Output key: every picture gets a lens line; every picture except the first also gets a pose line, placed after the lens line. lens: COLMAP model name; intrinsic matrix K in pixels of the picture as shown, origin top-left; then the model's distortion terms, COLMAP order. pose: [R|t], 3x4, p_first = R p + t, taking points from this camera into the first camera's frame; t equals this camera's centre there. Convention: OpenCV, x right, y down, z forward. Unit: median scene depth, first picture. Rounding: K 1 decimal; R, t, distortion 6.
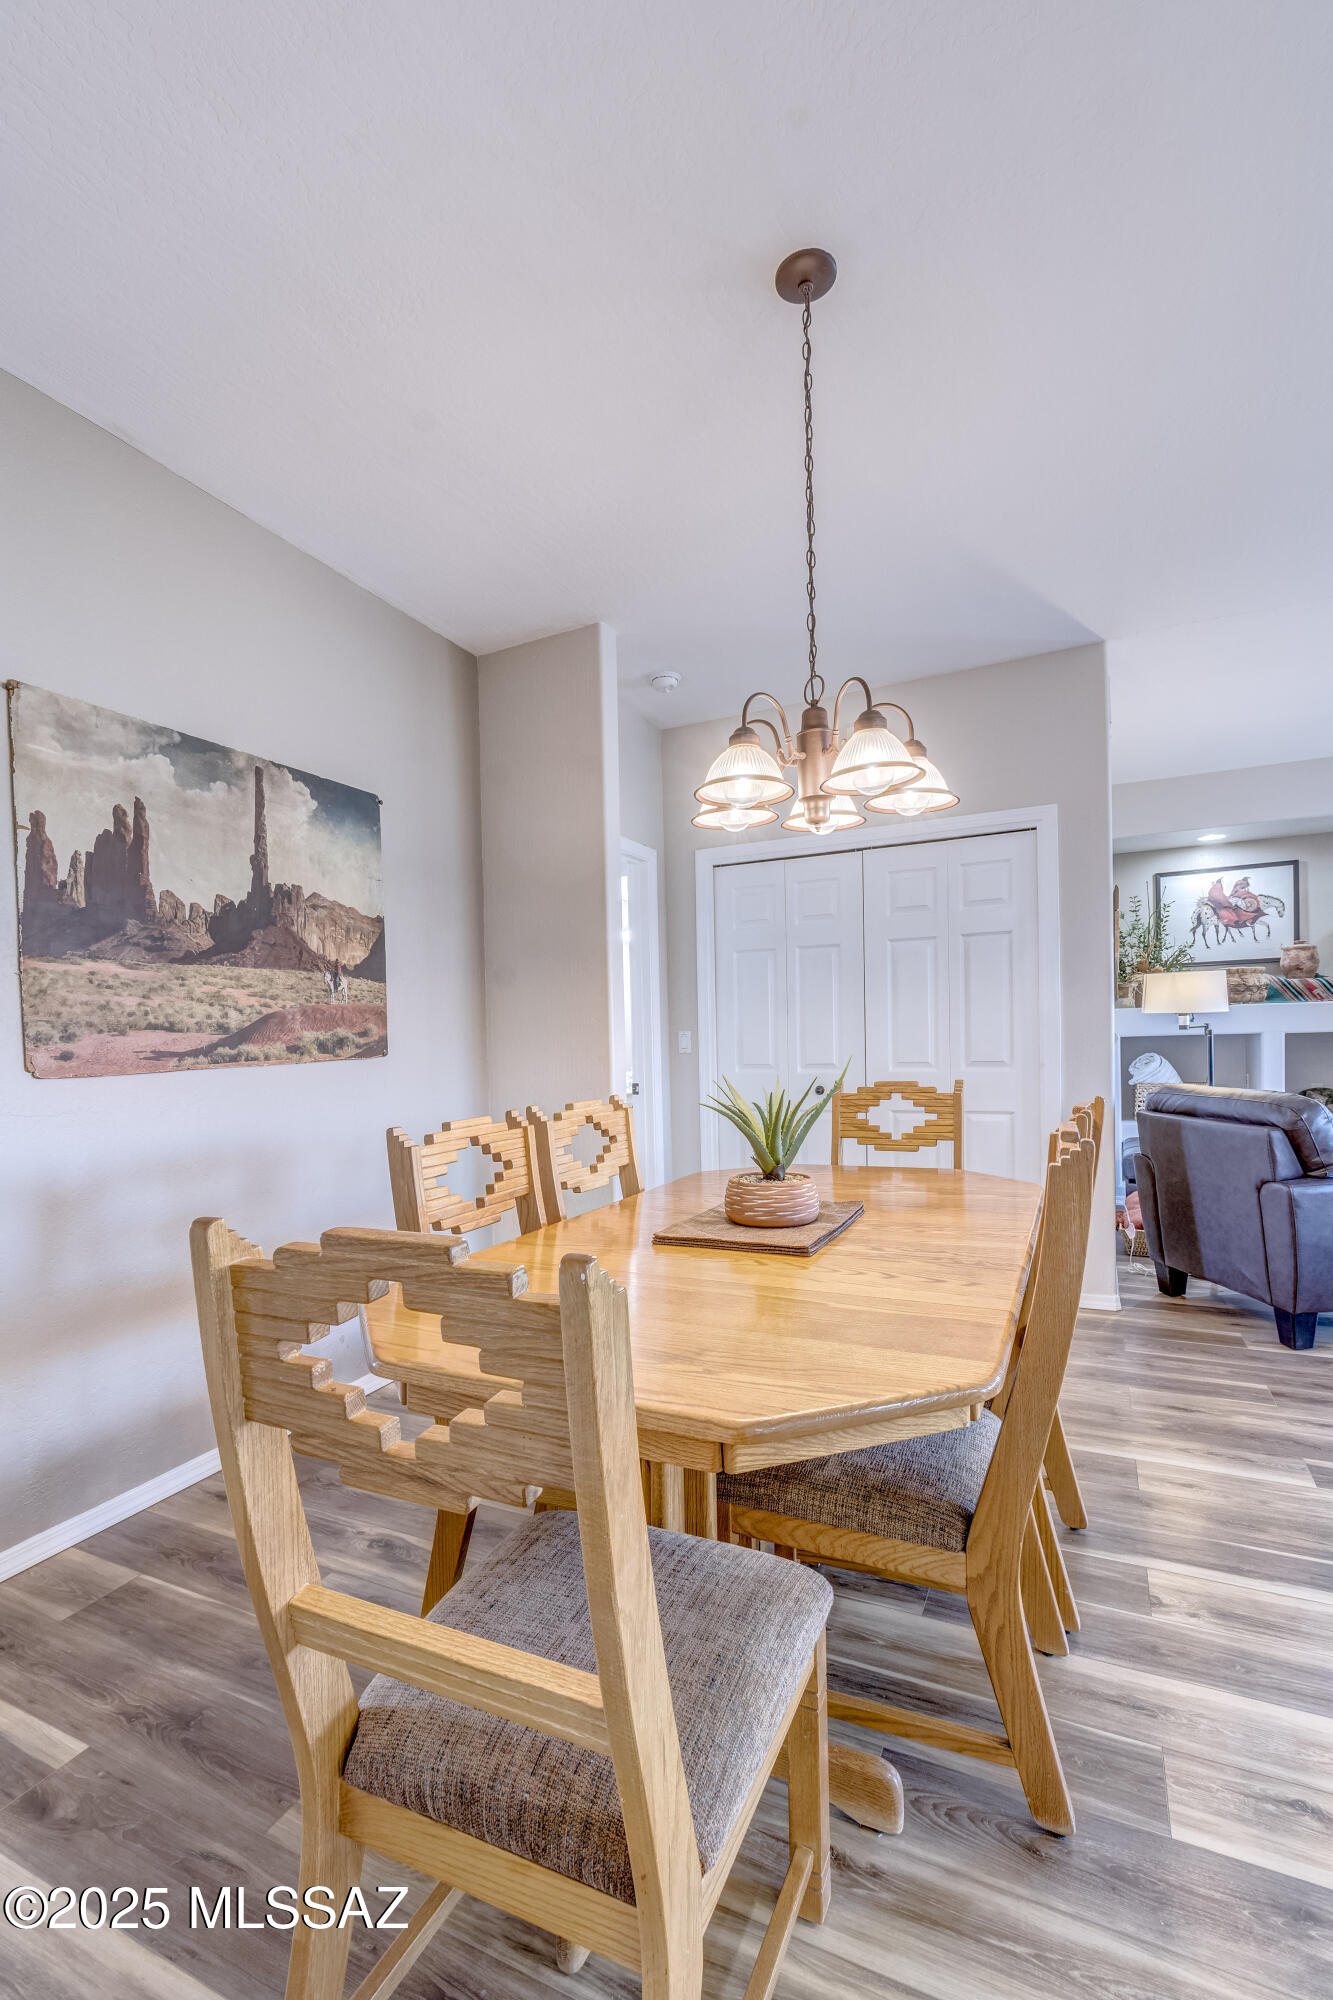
lens RADIAL K [[892.6, 0, 656.6], [0, 892.6, 1060.6], [0, 0, 1]] dist [0.007095, -0.003395]
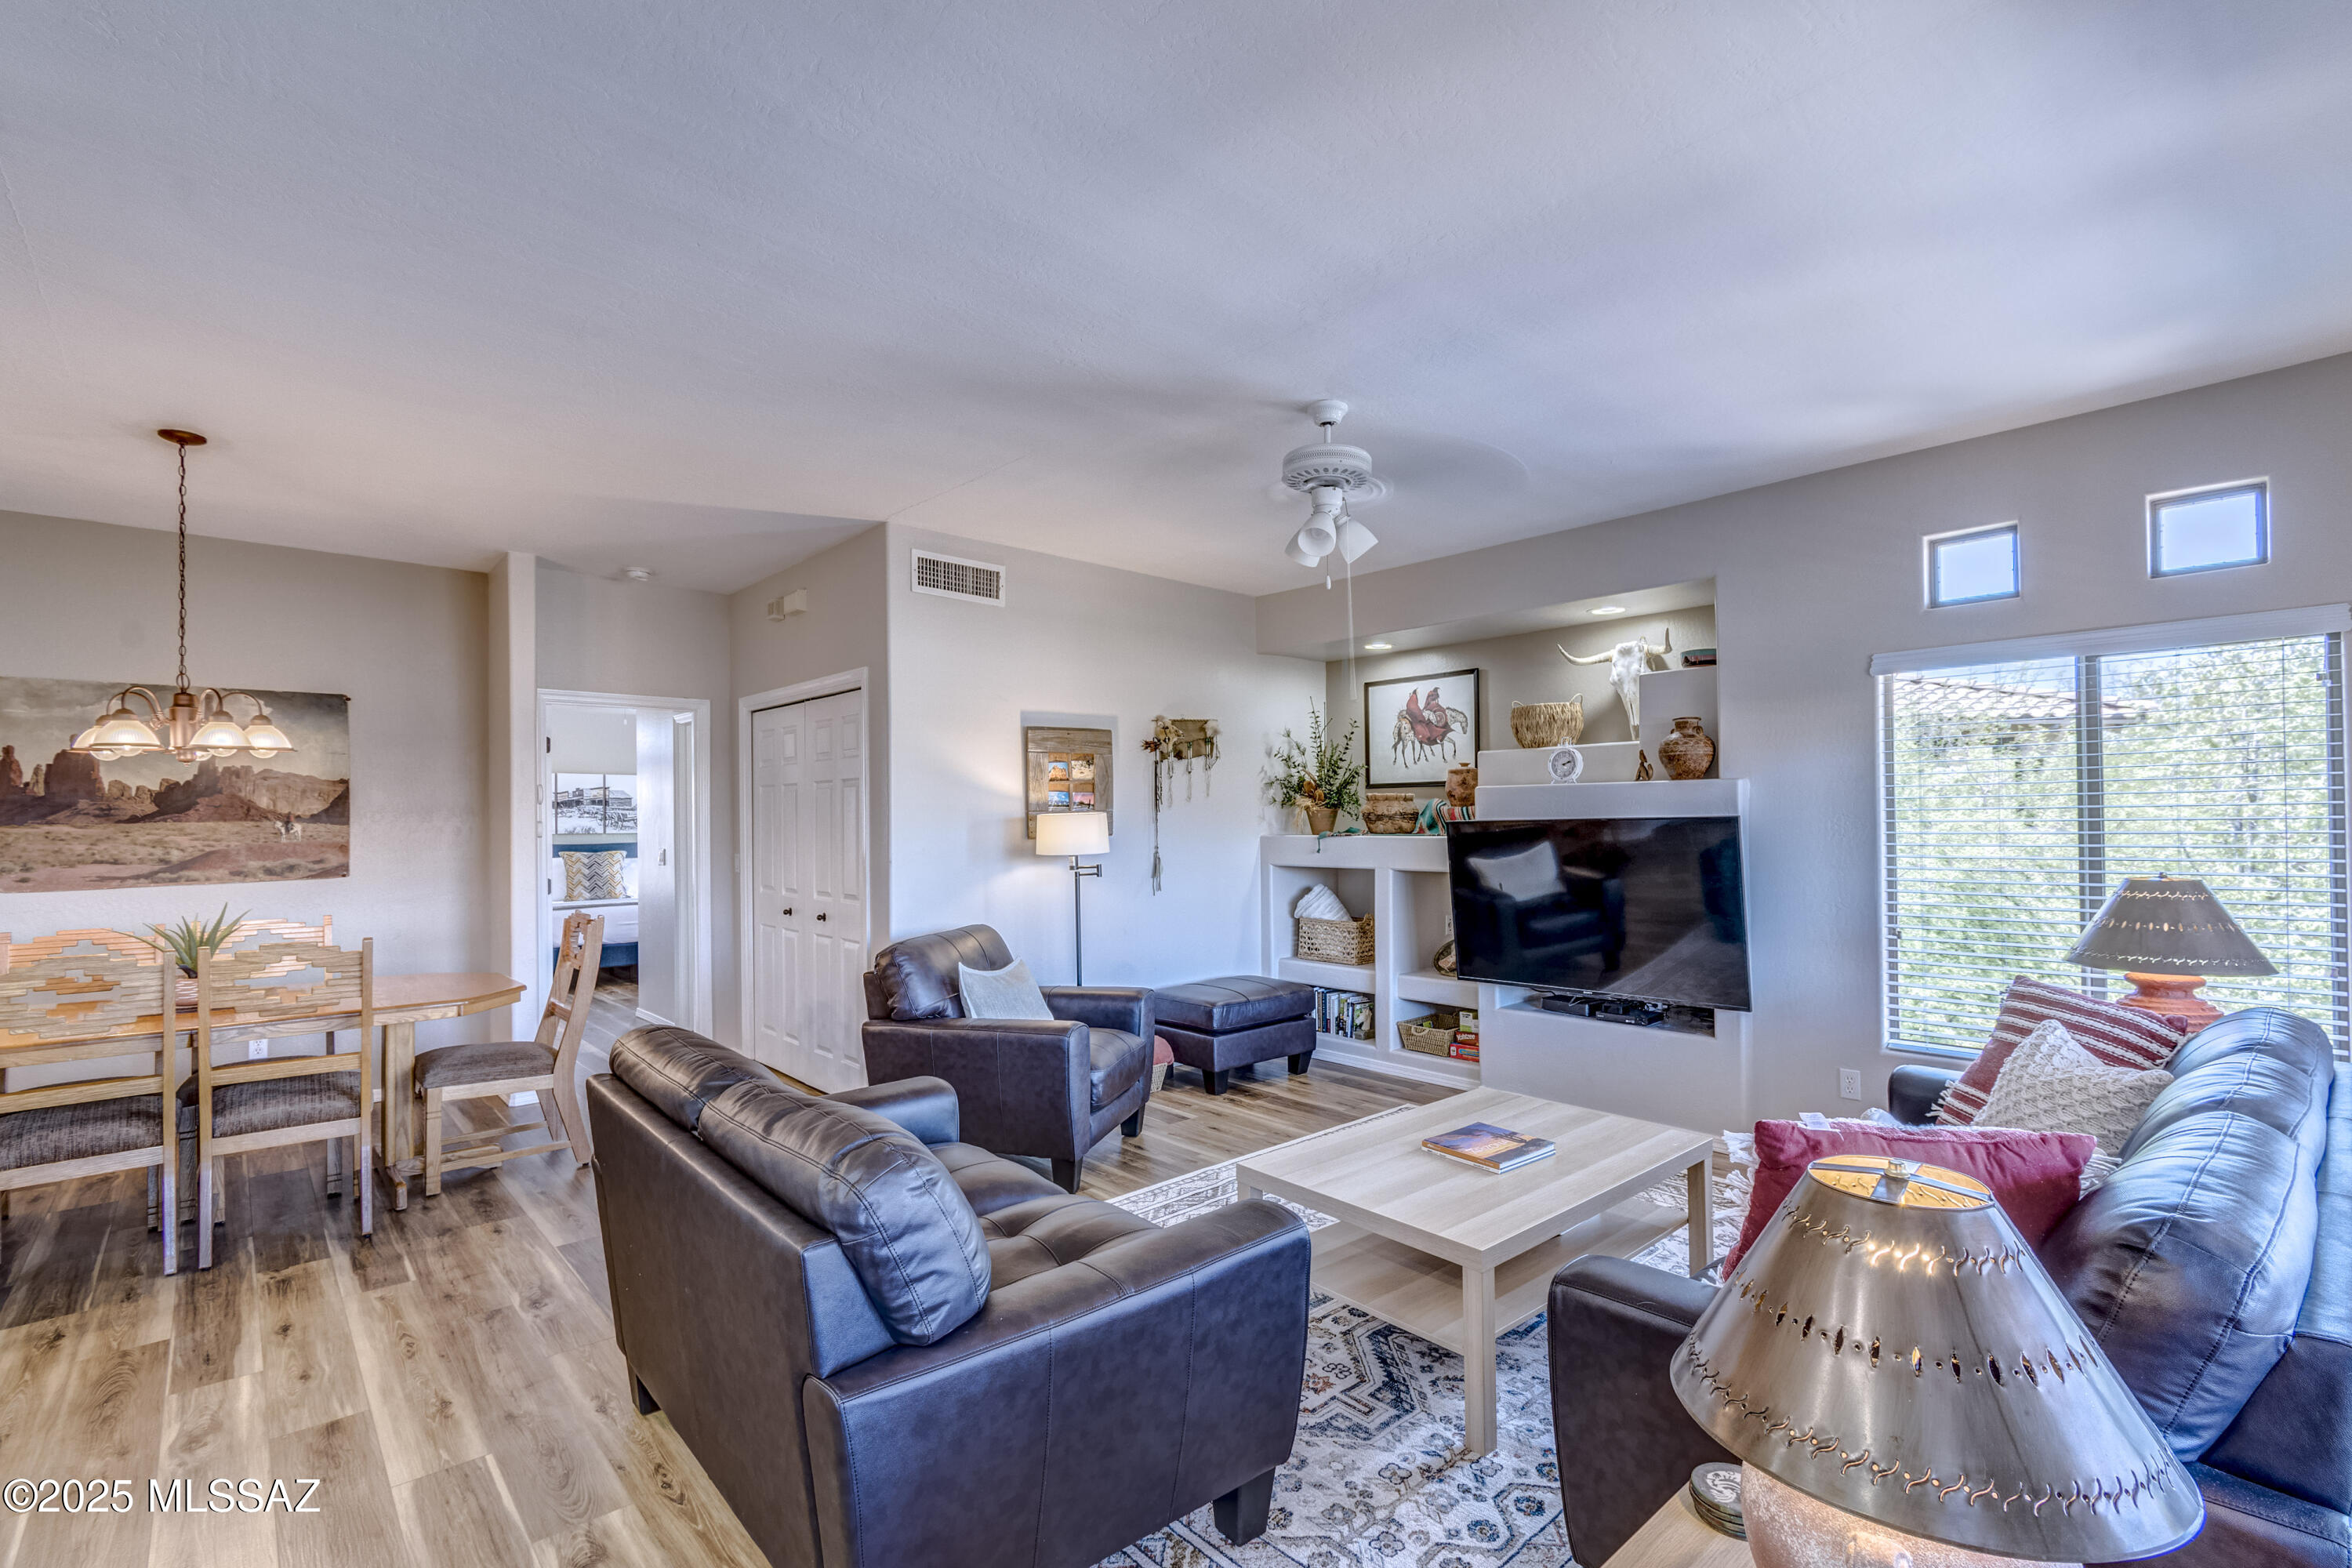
lens RADIAL K [[1049.7, 0, 1198.8], [0, 1049.7, 815.8], [0, 0, 1]] dist [0.007095, -0.003395]
pose [[0.932121, 0.017459, -0.361727, 1.546191], [-0.025206, 0.999543, -0.016709, -0.106424], [0.361270, 0.024692, 0.932134, -0.077997]]
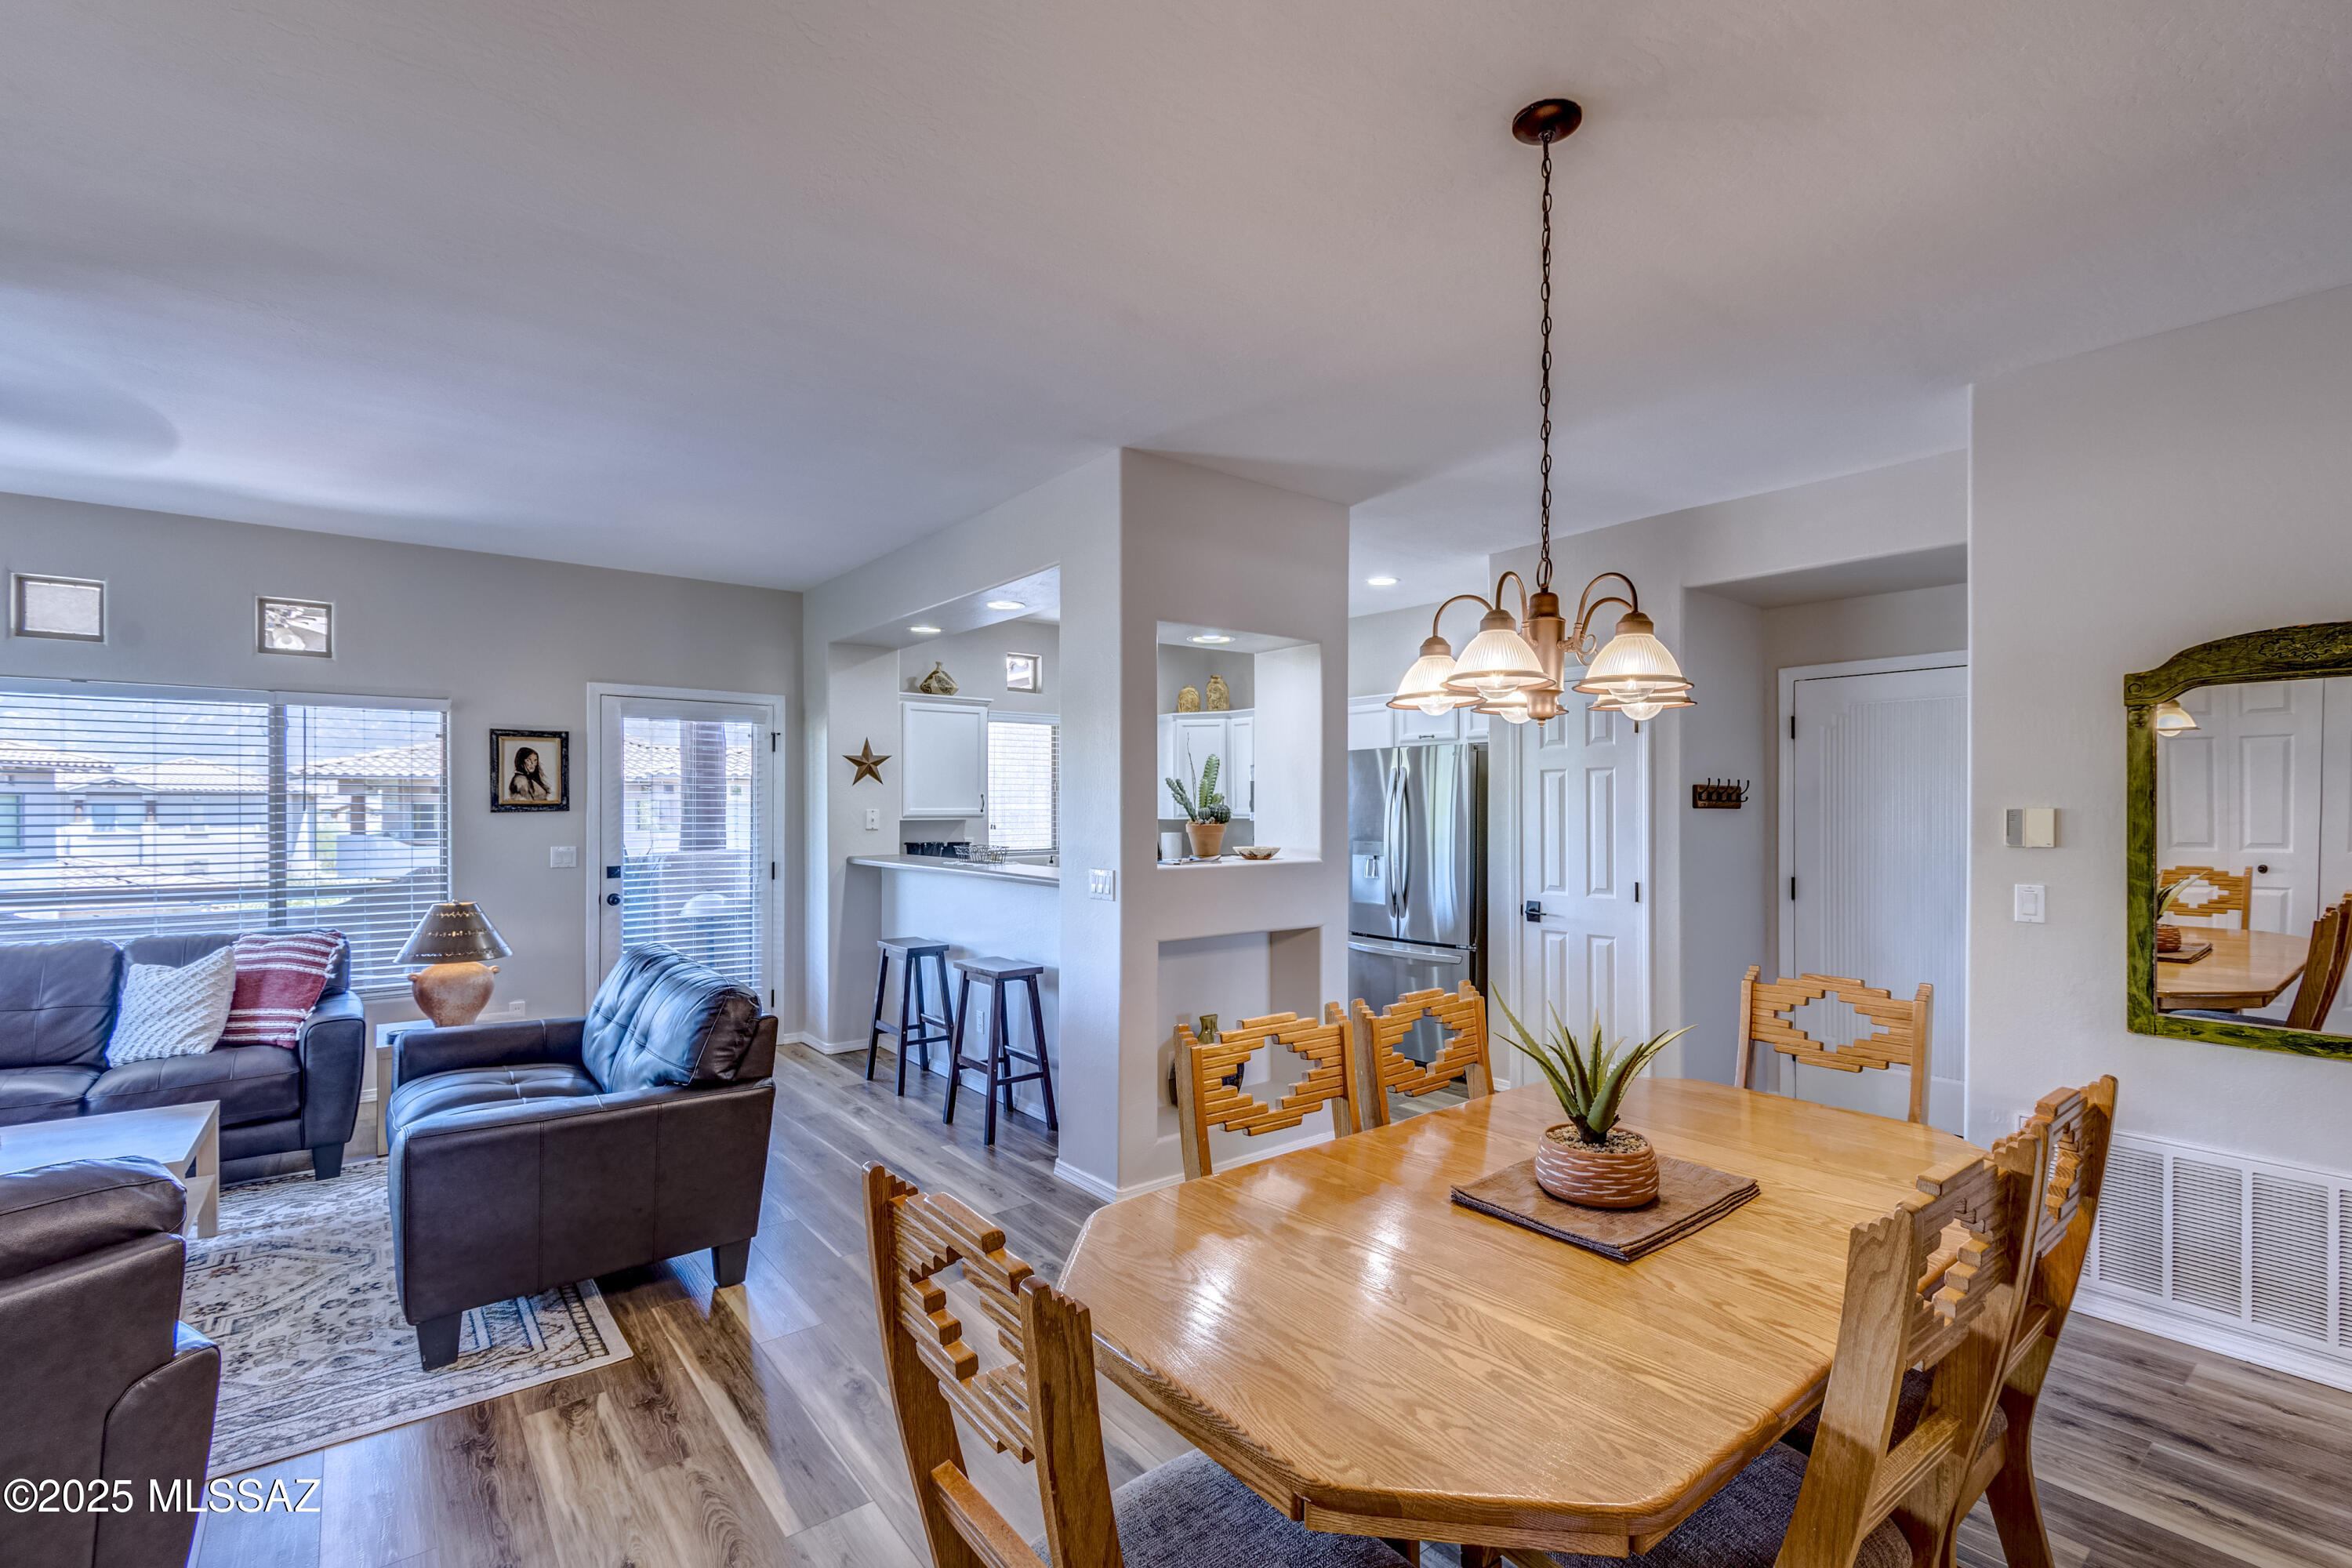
lens RADIAL K [[1049.7, 0, 1203.7], [0, 1049.7, 809.1], [0, 0, 1]] dist [0.007095, -0.003395]
pose [[-0.904087, 0.024209, 0.426663, 0.019449], [0.033720, 0.999322, 0.014749, -0.120487], [-0.426016, 0.027722, -0.904291, 1.242198]]
